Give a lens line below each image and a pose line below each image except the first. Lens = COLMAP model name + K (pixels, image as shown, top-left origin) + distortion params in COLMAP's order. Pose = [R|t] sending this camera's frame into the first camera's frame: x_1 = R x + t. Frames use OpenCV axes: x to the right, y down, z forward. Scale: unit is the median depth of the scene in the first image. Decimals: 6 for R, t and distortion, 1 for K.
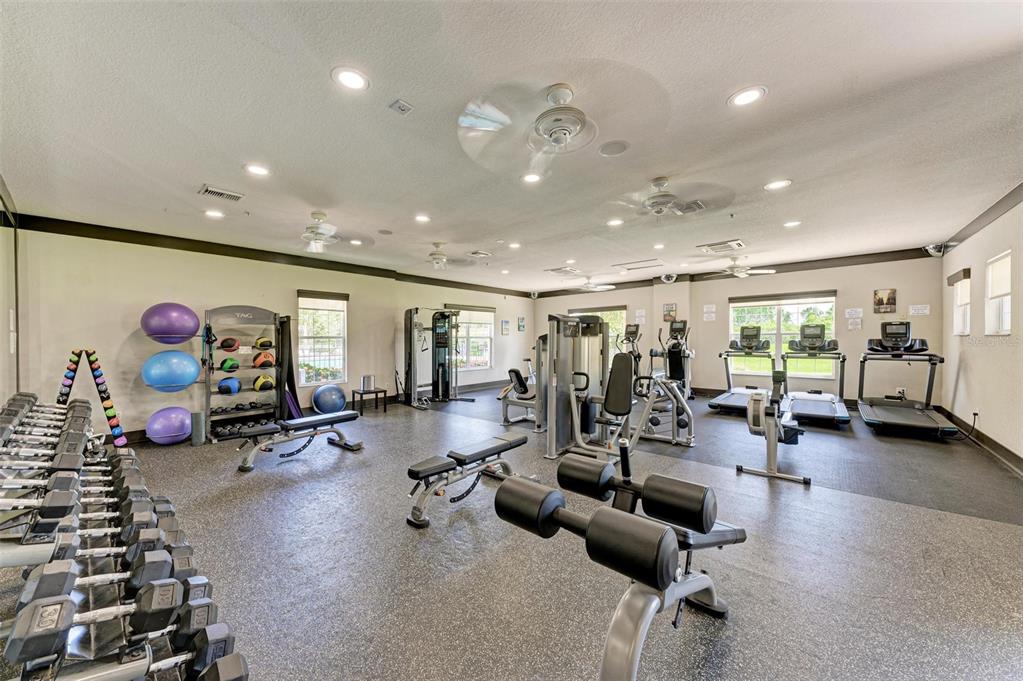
lens RADIAL K [[363.8, 0, 511.5], [0, 363.8, 340.5], [0, 0, 1]] dist [0.001864, -0.000197]
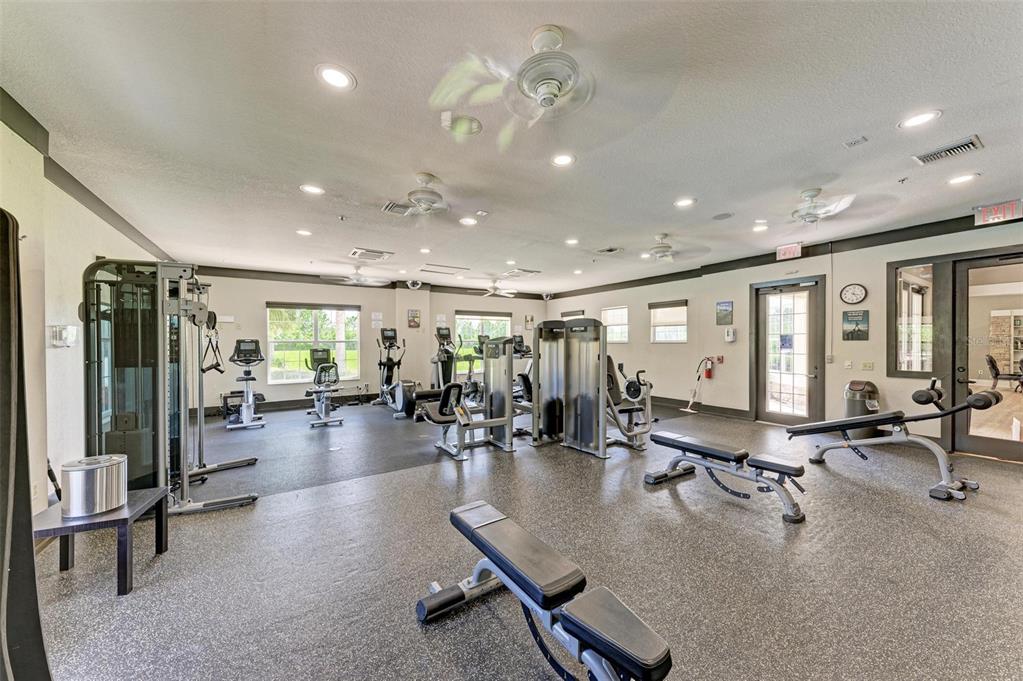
lens RADIAL K [[363.8, 0, 511.5], [0, 363.8, 340.5], [0, 0, 1]] dist [0.001864, -0.000197]
pose [[0.278593, 0.011549, 0.960340, -0.636781], [0.007216, 0.999874, -0.014118, 0.001705], [-0.960382, 0.010863, 0.278474, 0.616259]]
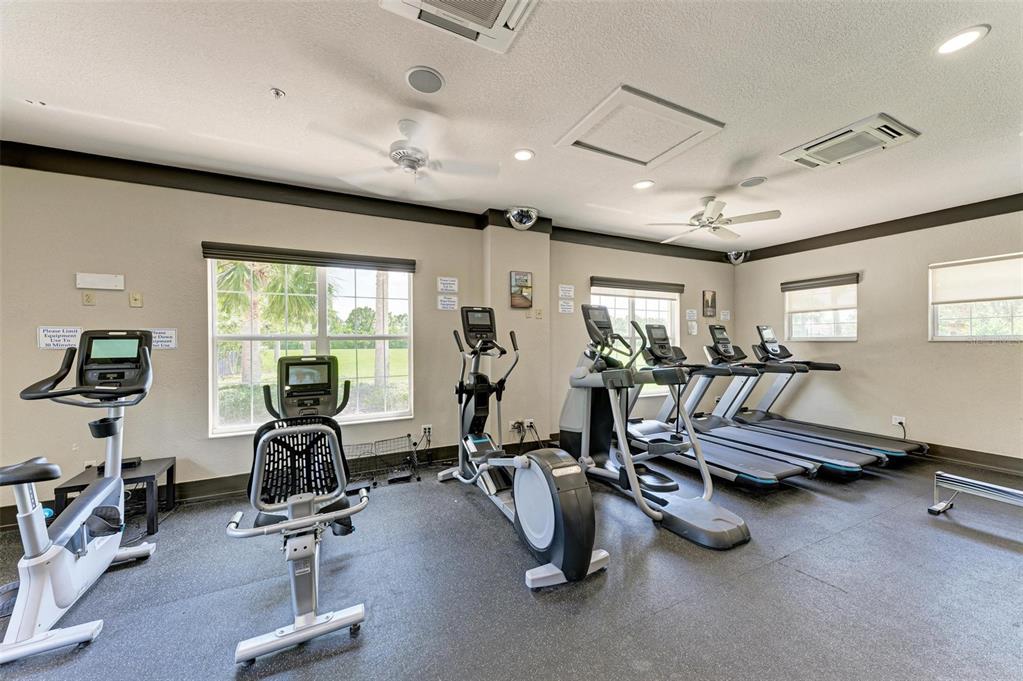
lens RADIAL K [[363.8, 0, 511.5], [0, 363.8, 340.5], [0, 0, 1]] dist [0.001864, -0.000197]
pose [[0.386977, 0.006041, 0.922070, -0.028512], [0.004396, 0.999955, -0.008396, -0.005962], [-0.922079, 0.007302, 0.386933, 1.118821]]
